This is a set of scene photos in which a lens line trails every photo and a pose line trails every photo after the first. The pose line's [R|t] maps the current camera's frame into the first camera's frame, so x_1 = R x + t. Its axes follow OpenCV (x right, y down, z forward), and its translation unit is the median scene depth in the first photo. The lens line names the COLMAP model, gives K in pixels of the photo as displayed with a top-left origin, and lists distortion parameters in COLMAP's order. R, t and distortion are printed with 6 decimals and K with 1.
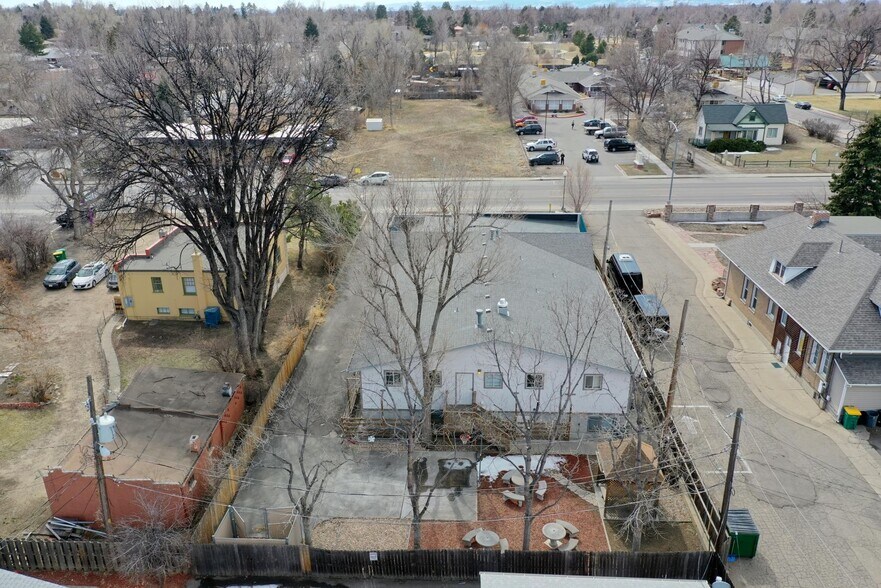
lens RADIAL K [[697.7, 0, 409.1], [0, 697.7, 292.8], [0, 0, 1]] dist [-0.009380, -0.007900]
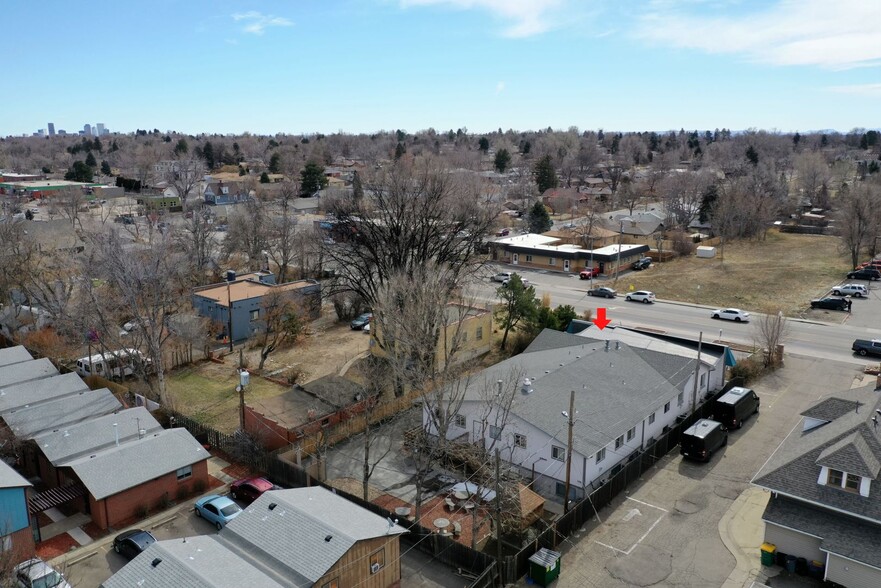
lens RADIAL K [[674.0, 0, 404.9], [0, 674.0, 293.2], [0, 0, 1]] dist [-0.001319, 0.000274]
pose [[0.782236, 0.142988, -0.606350, 0.510546], [-0.233050, 0.969799, -0.071956, -0.001970], [0.577749, 0.197597, 0.791935, -0.139536]]
